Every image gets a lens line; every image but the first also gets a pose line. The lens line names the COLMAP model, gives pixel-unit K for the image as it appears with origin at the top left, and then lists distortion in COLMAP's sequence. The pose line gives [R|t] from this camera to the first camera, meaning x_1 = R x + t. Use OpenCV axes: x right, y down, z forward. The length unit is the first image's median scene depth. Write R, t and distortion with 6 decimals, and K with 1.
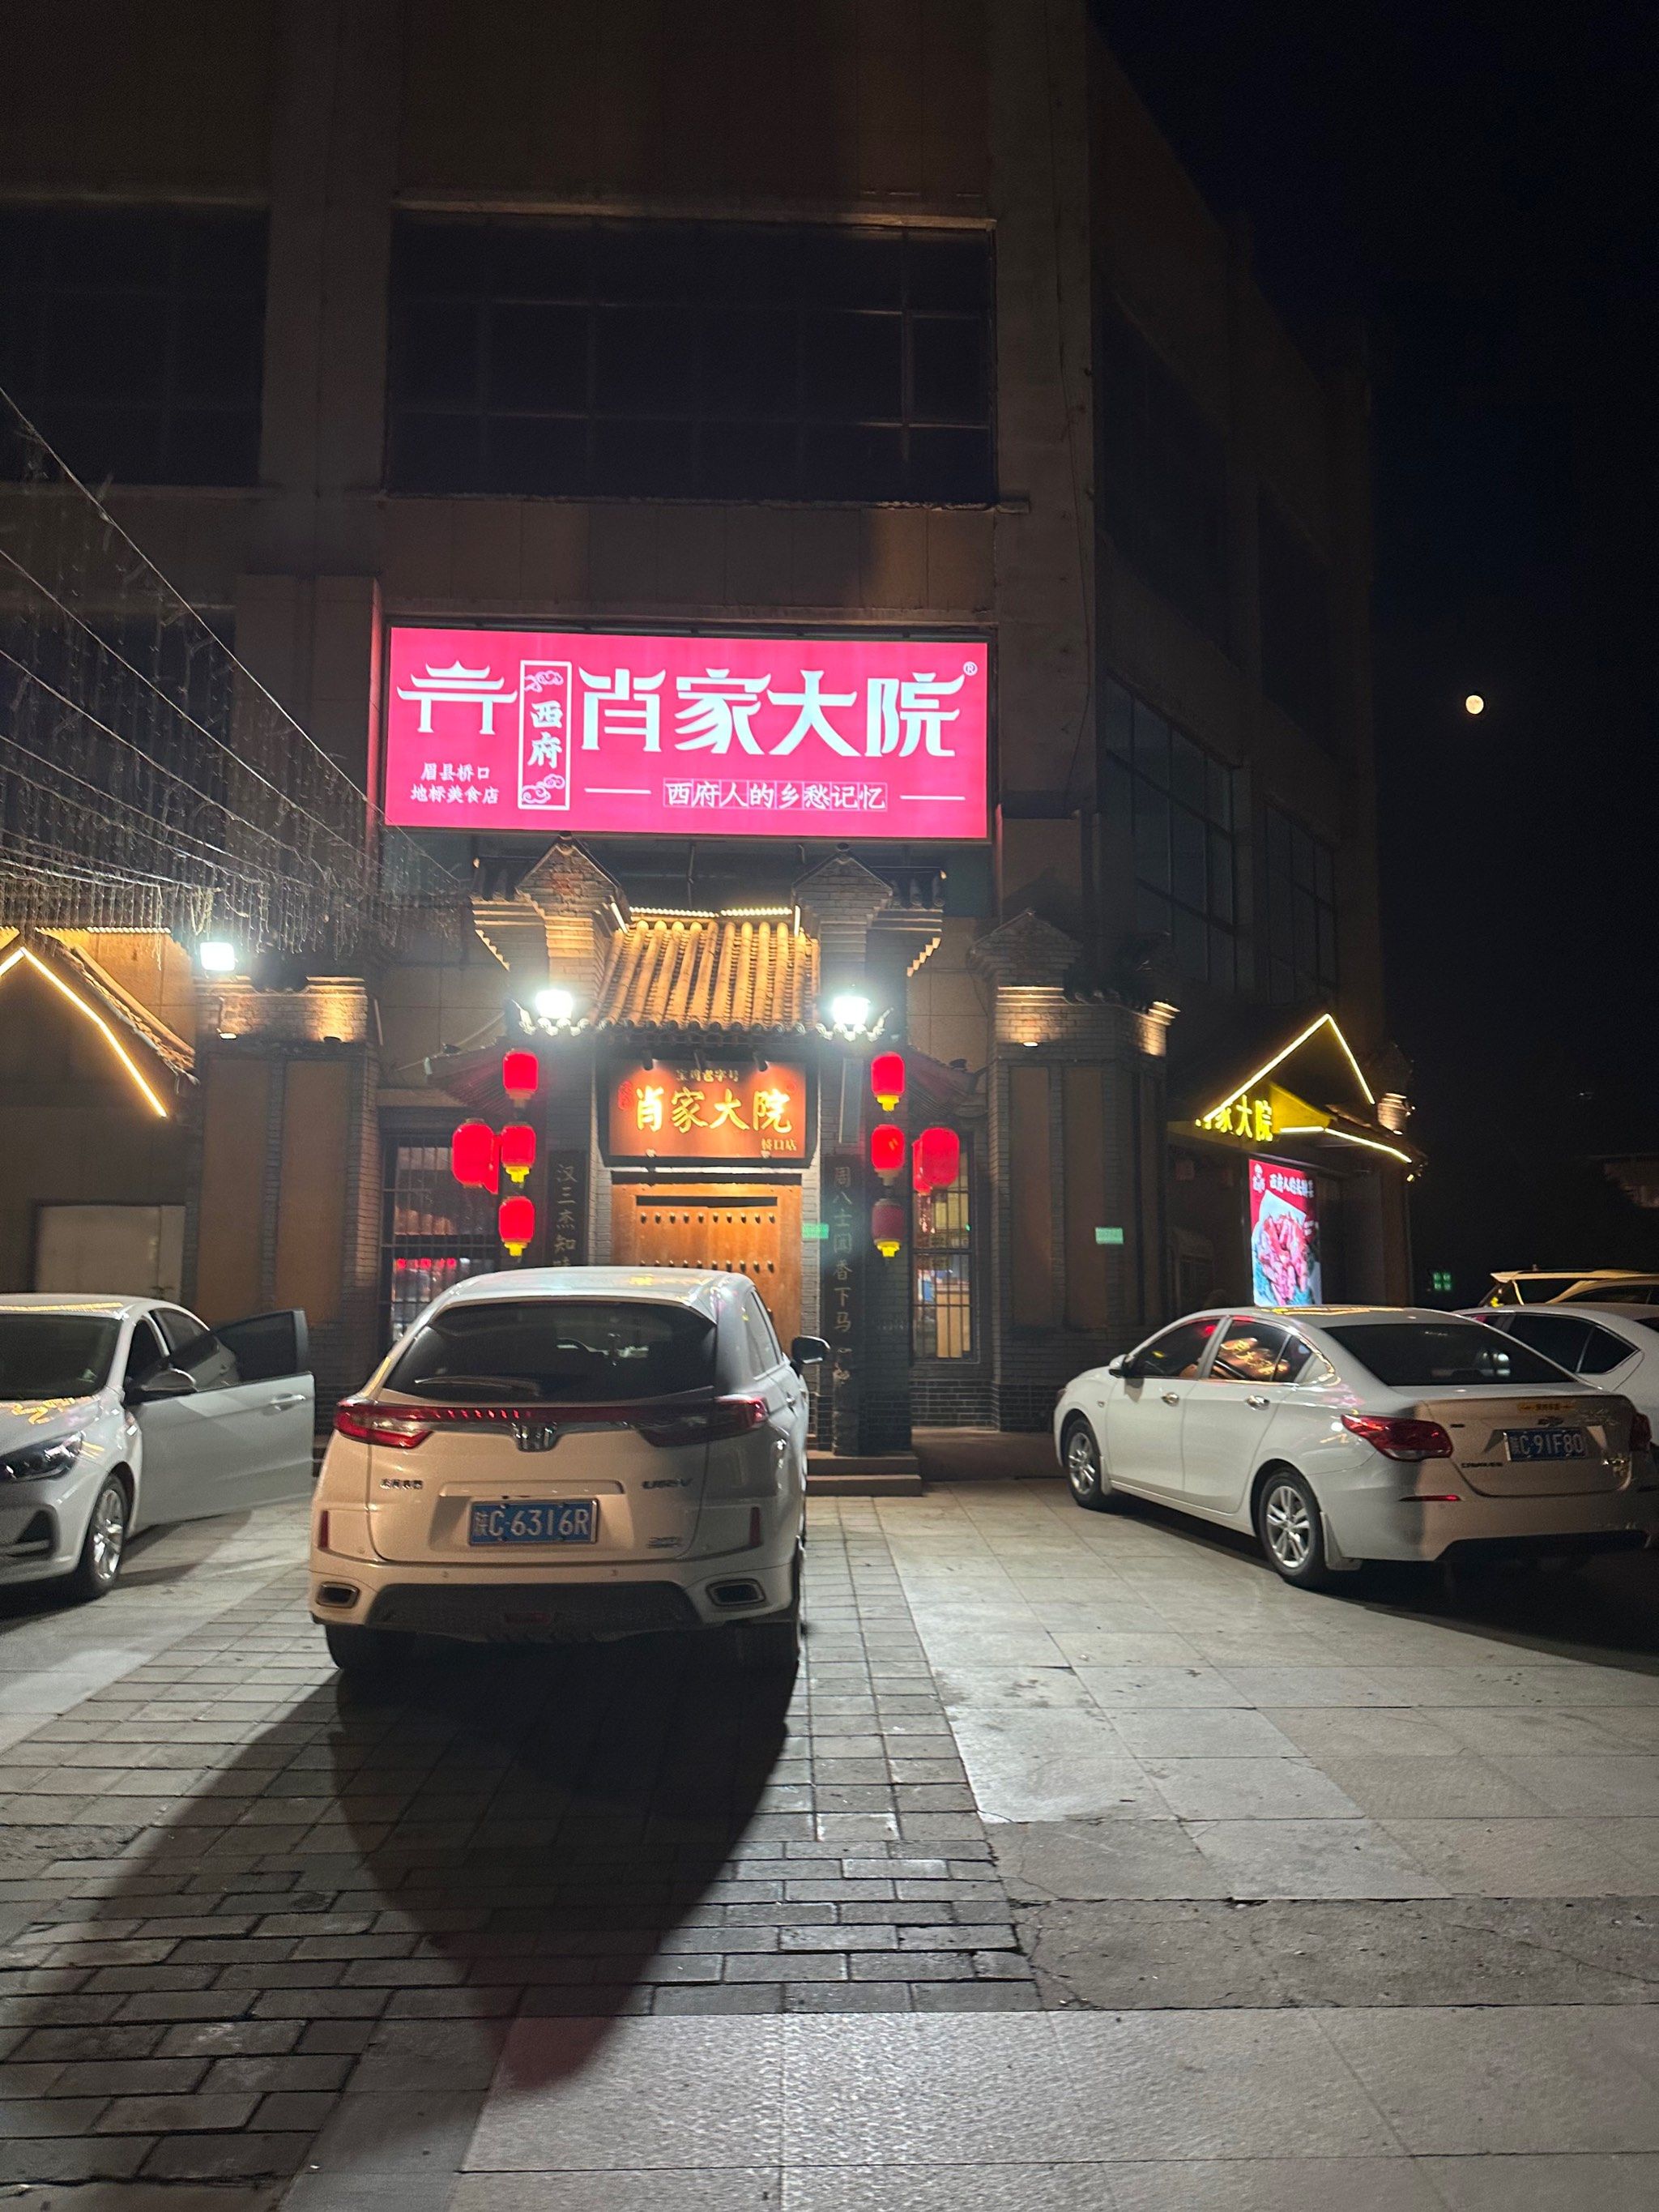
lens RADIAL K [[1546.0, 0, 829.3], [0, 1546.0, 1148.4], [0, 0, 1]] dist [0.103109, 0.000129]
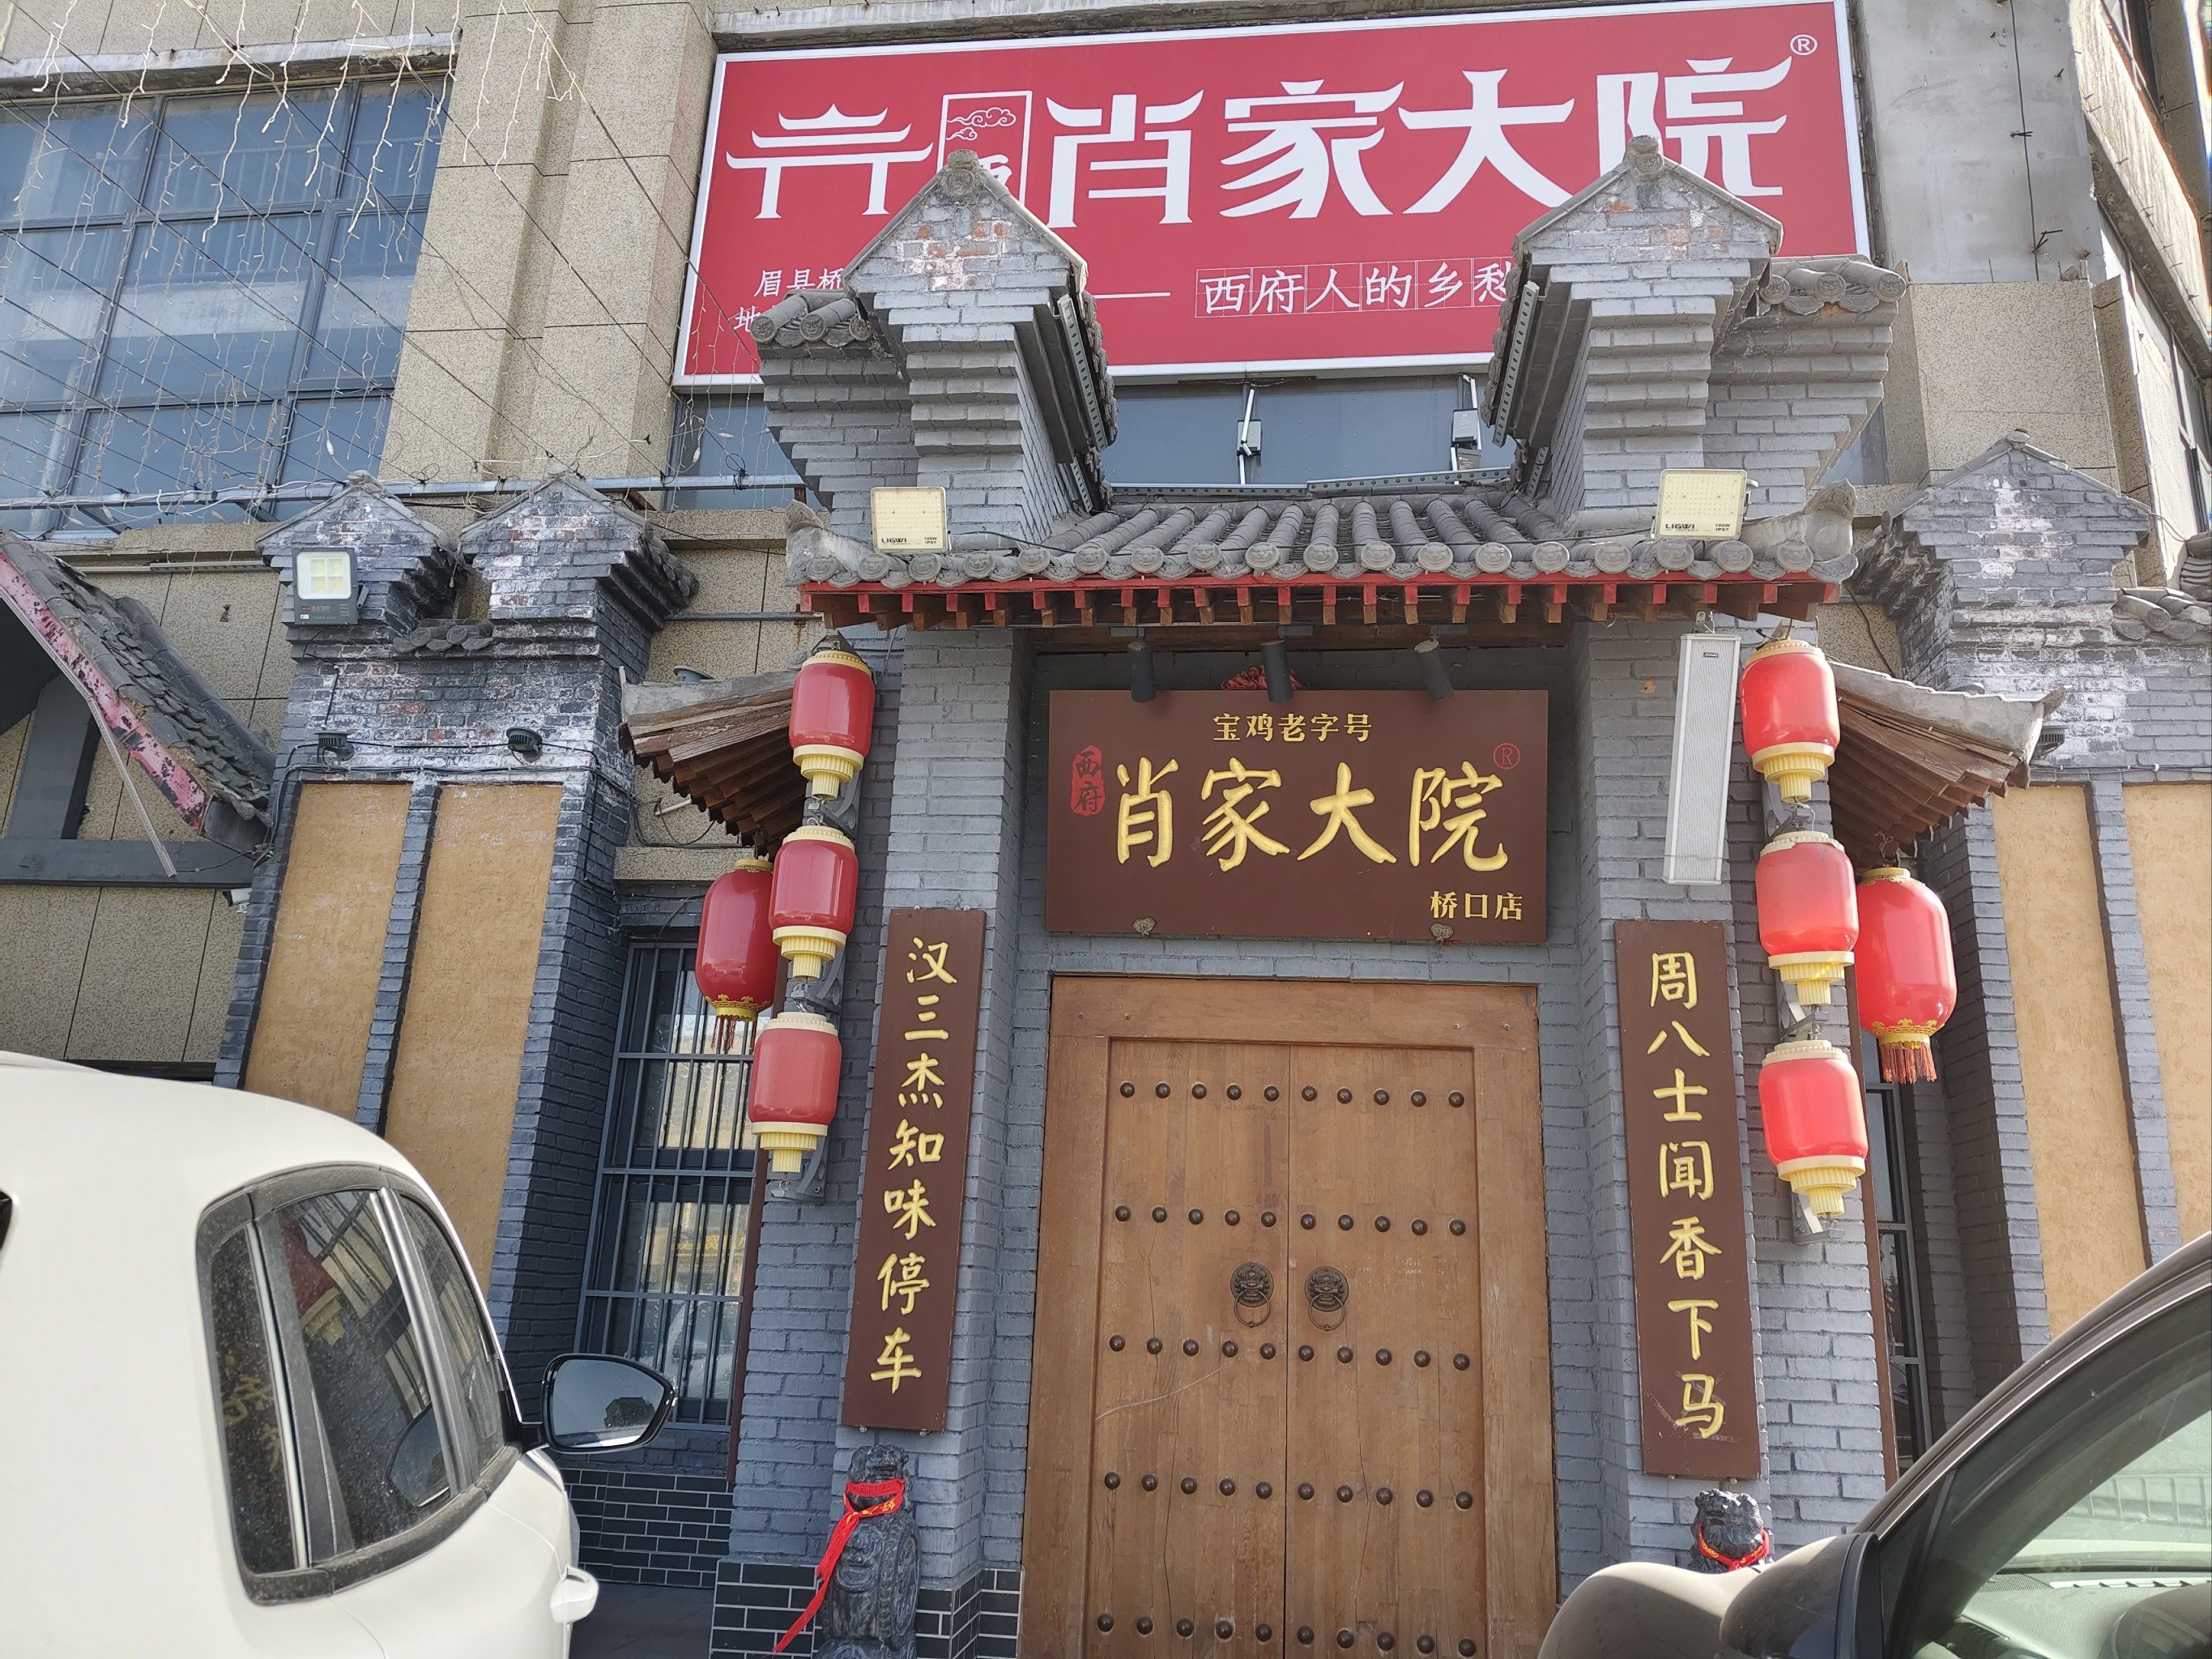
lens RADIAL K [[1631.0, 0, 1097.8], [0, 1631.0, 830.8], [0, 0, 1]] dist [0.116985, -0.210664]
pose [[0.986578, -0.004154, -0.163237, -0.049610], [-0.025344, 0.983666, -0.178209, 0.045828], [0.161311, 0.179954, 0.970358, 0.492330]]
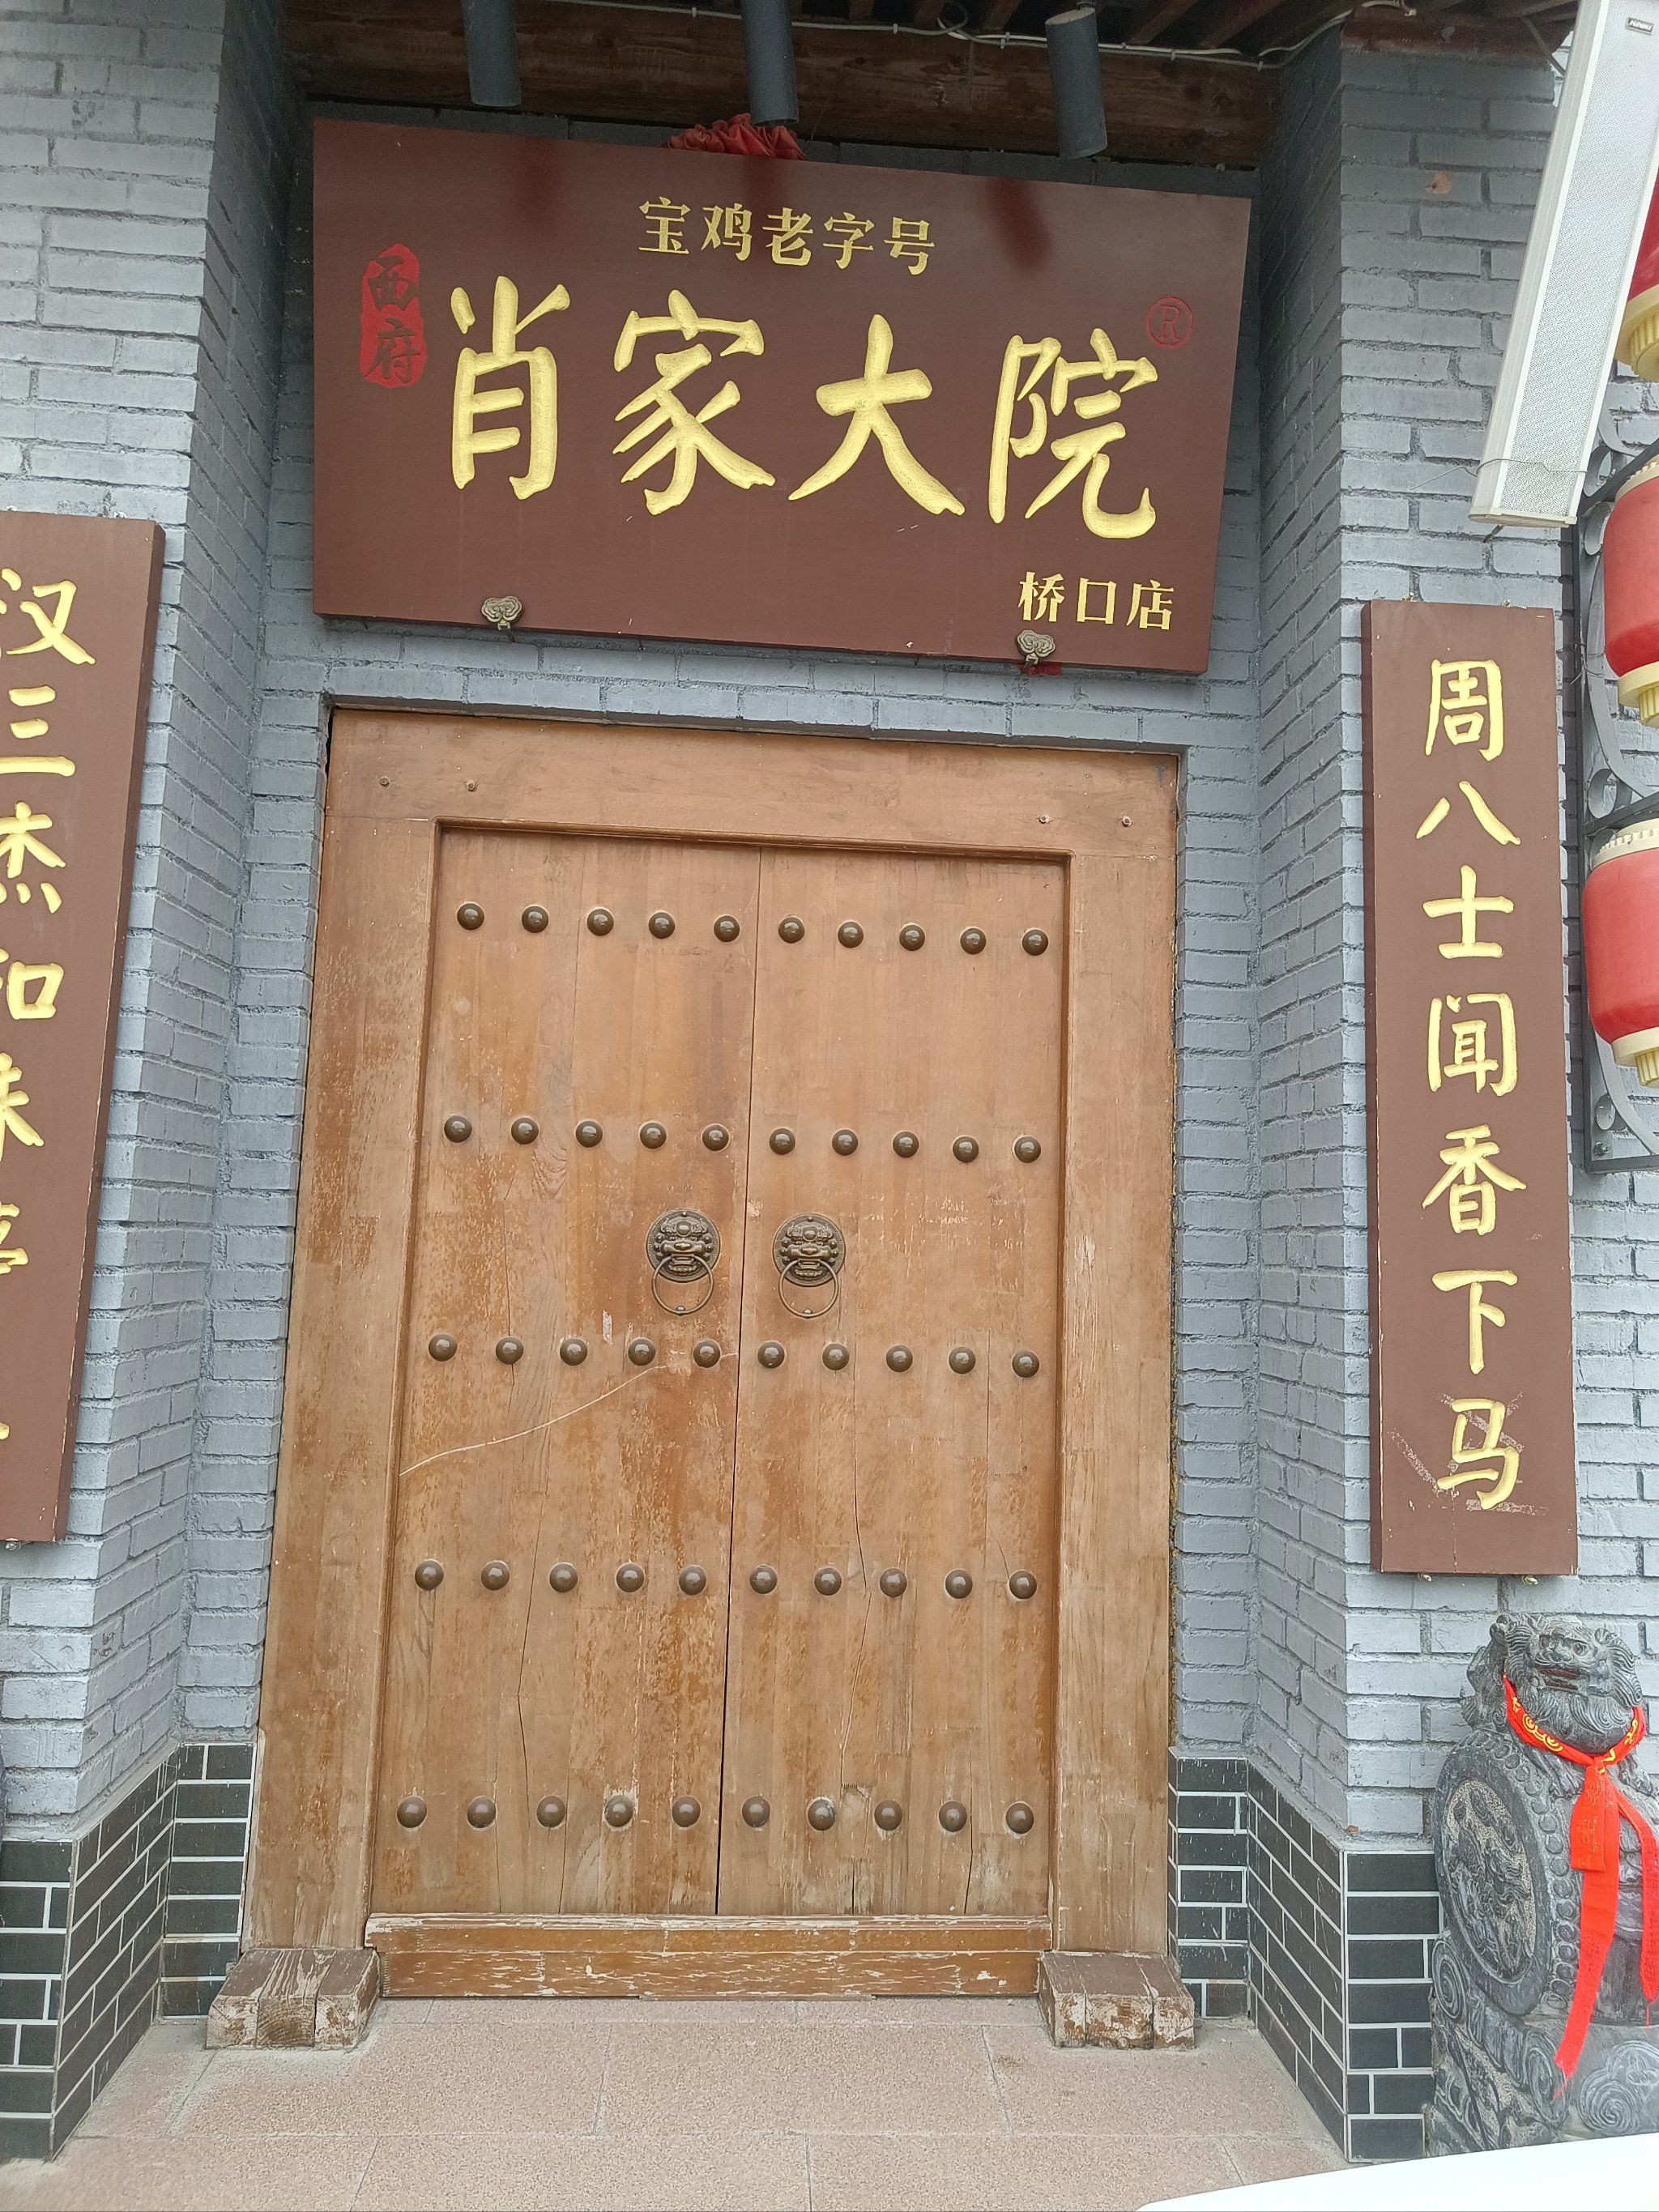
lens RADIAL K [[1487.8, 0, 834.9], [0, 1487.8, 1095.5], [0, 0, 1]] dist [0.006870, 0.000430]
pose [[0.998760, 0.035840, 0.034560, -0.062604], [-0.036041, 0.999337, 0.005215, 0.056899], [-0.034350, -0.006454, 0.999389, 0.664433]]
